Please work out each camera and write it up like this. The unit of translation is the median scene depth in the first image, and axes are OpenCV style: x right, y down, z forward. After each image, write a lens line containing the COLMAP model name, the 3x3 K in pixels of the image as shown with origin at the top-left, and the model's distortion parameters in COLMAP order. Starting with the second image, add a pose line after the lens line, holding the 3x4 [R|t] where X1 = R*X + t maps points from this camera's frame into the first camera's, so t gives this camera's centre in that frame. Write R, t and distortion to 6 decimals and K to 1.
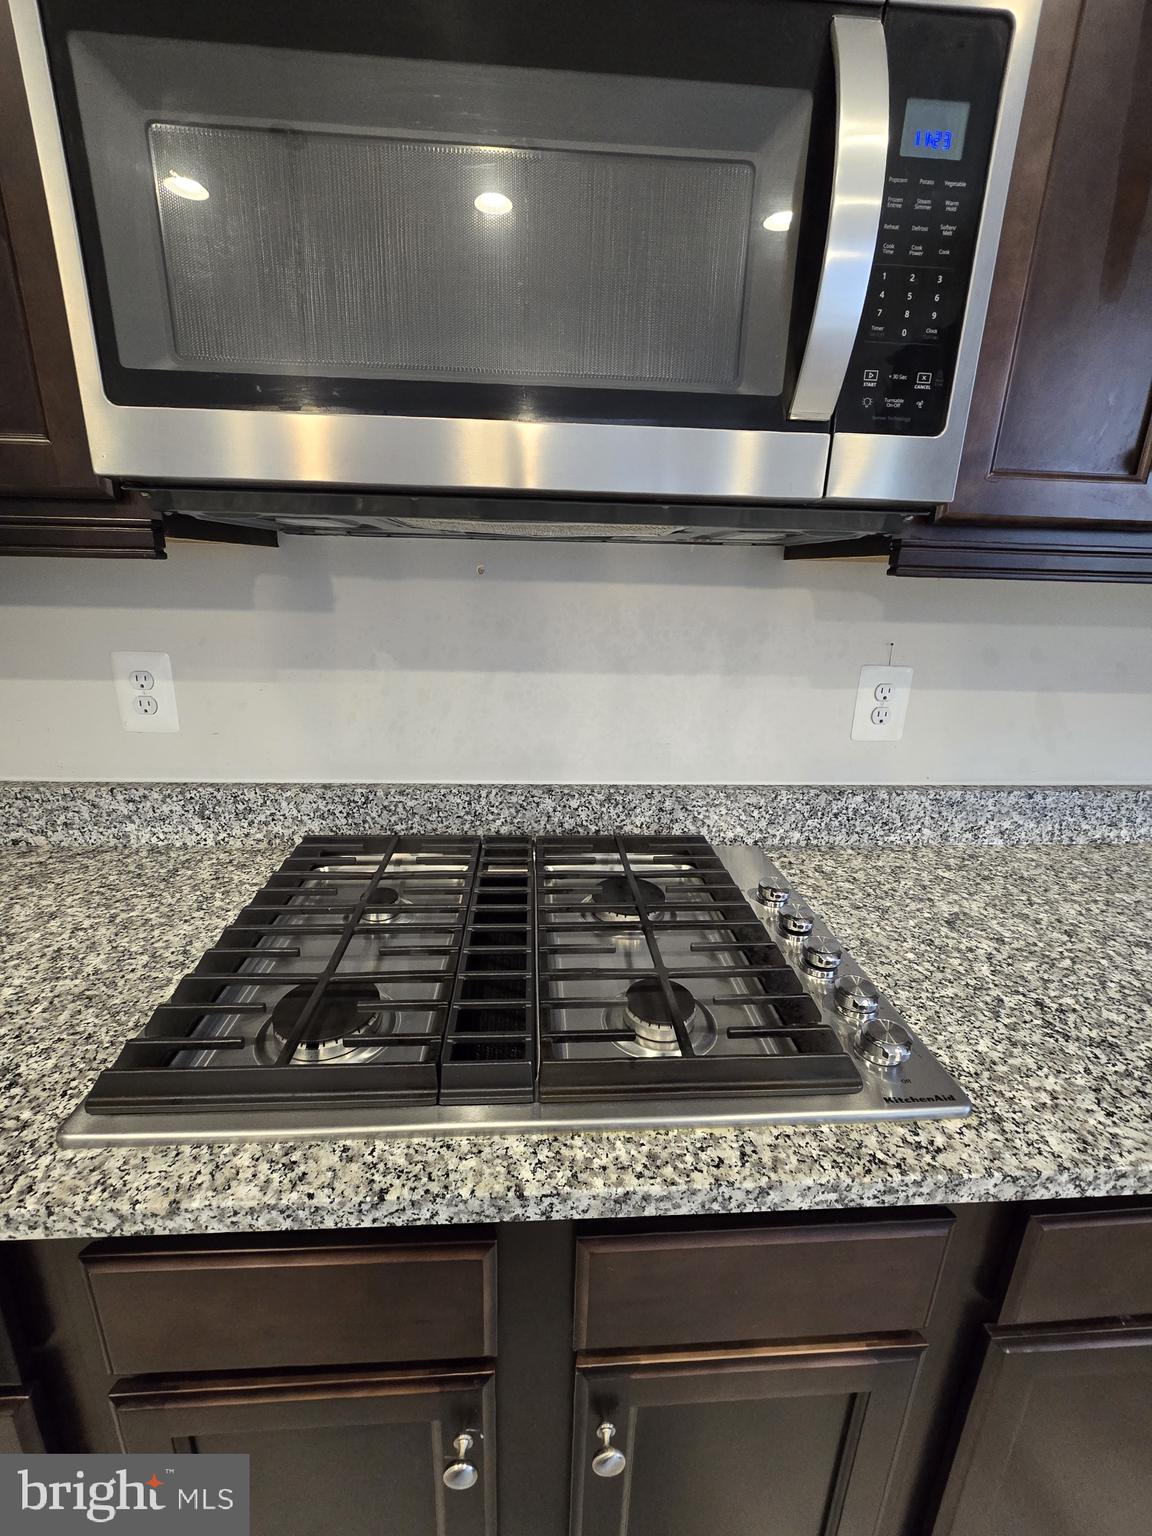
lens RADIAL K [[627.4, 0, 570.3], [0, 627.4, 759.0], [0, 0, 1]] dist [-0.002234, 0.000051]
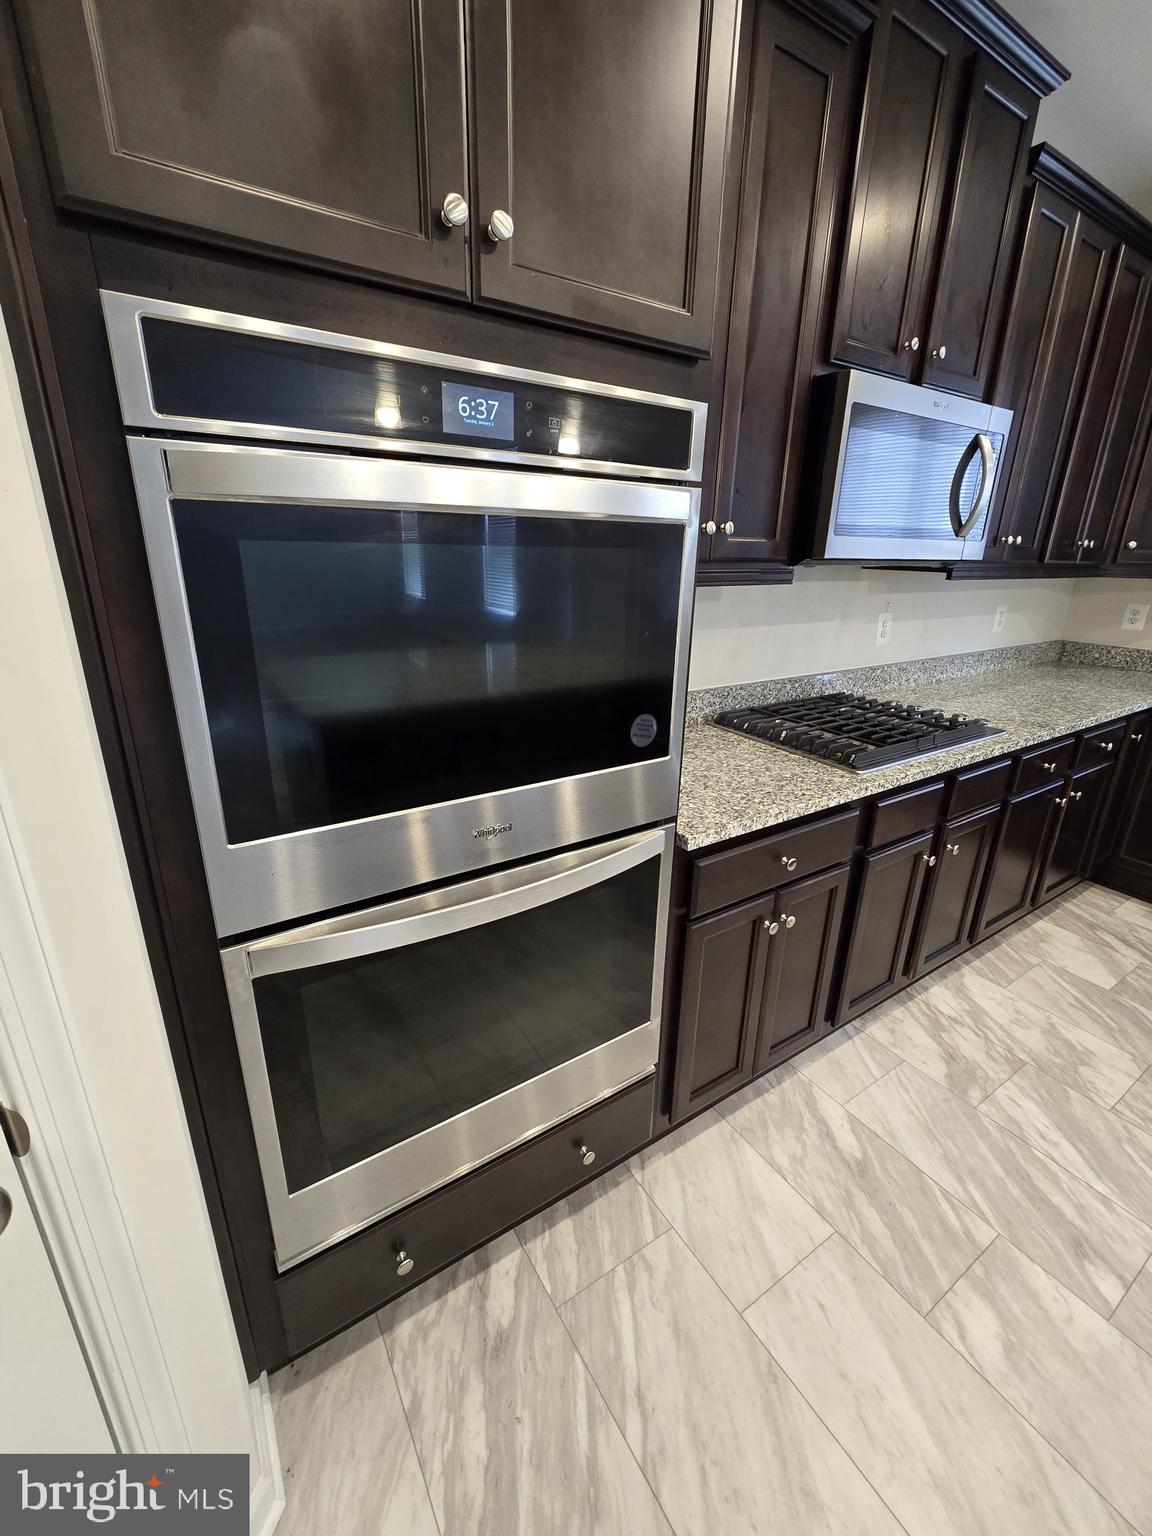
lens RADIAL K [[627.4, 0, 574.9], [0, 627.4, 761.0], [0, 0, 1]] dist [-0.002234, 0.000051]
pose [[0.873394, -0.165130, 0.458165, -1.693878], [0.140569, 0.986199, 0.087477, 0.031734], [-0.466287, -0.011998, 0.884552, -0.546281]]
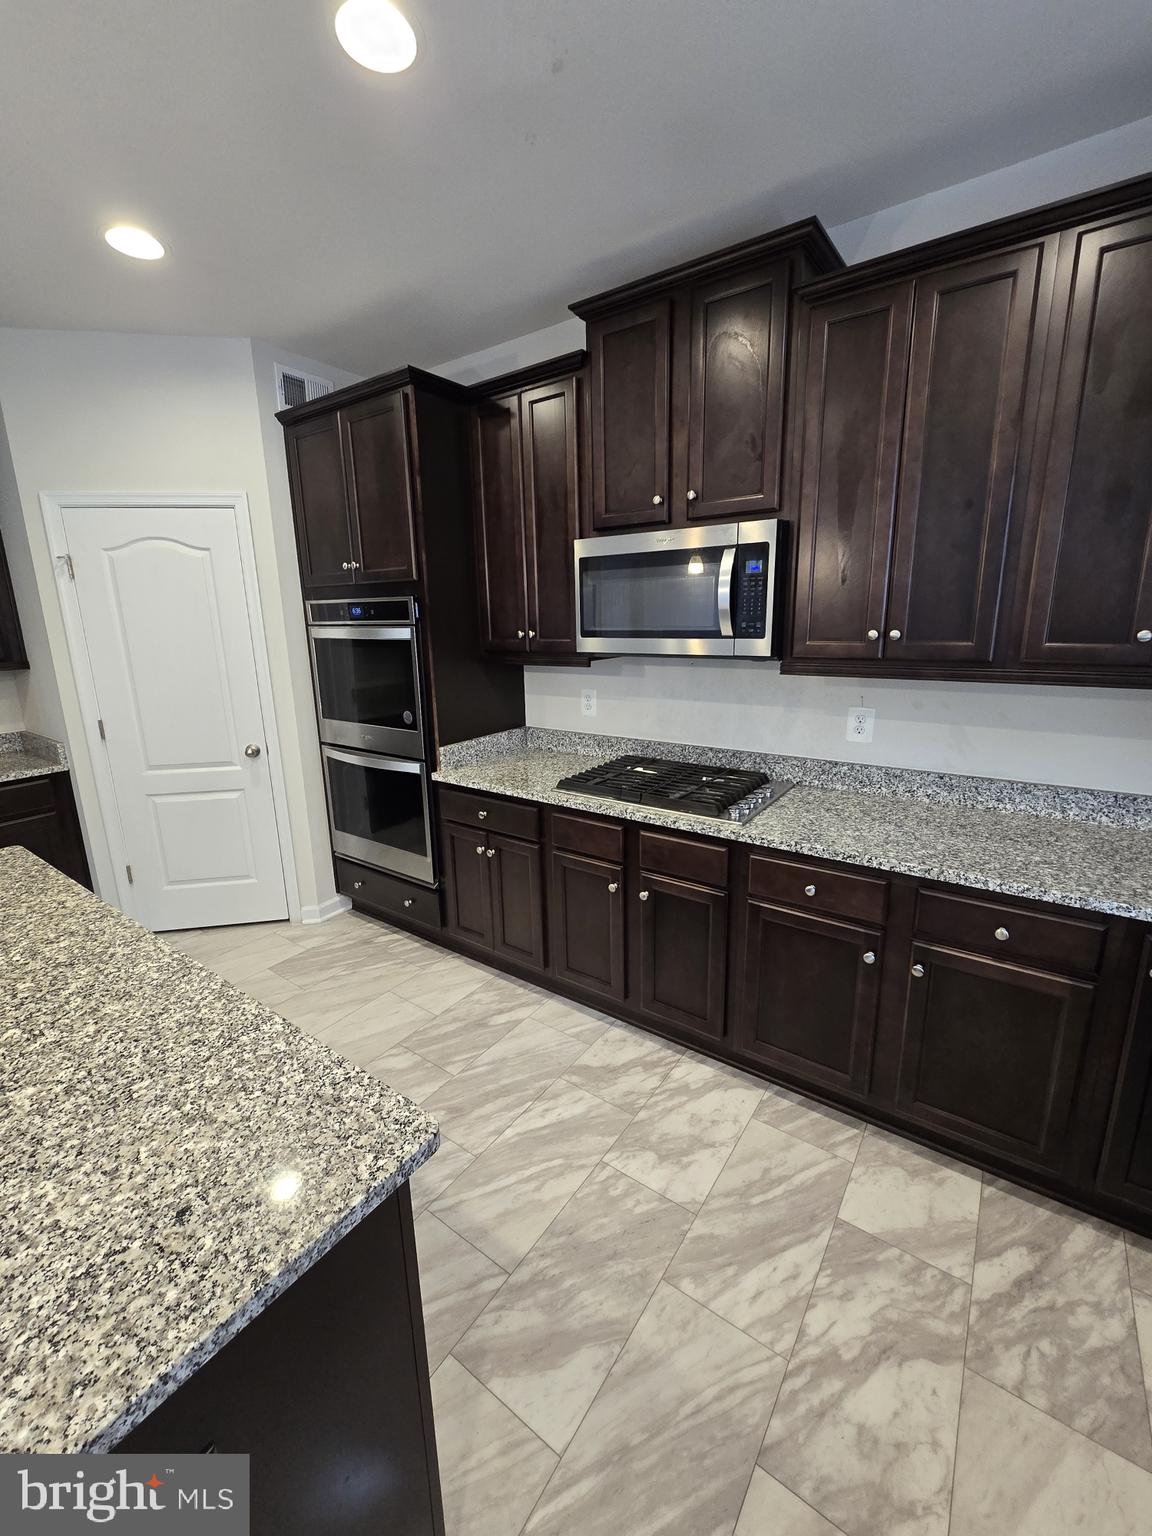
lens RADIAL K [[627.4, 0, 573.1], [0, 627.4, 768.1], [0, 0, 1]] dist [-0.002234, 0.000051]
pose [[0.773491, 0.113632, -0.623538, 1.113484], [-0.138876, 0.990276, 0.008193, 0.181176], [0.618406, 0.080257, 0.781750, -1.297918]]
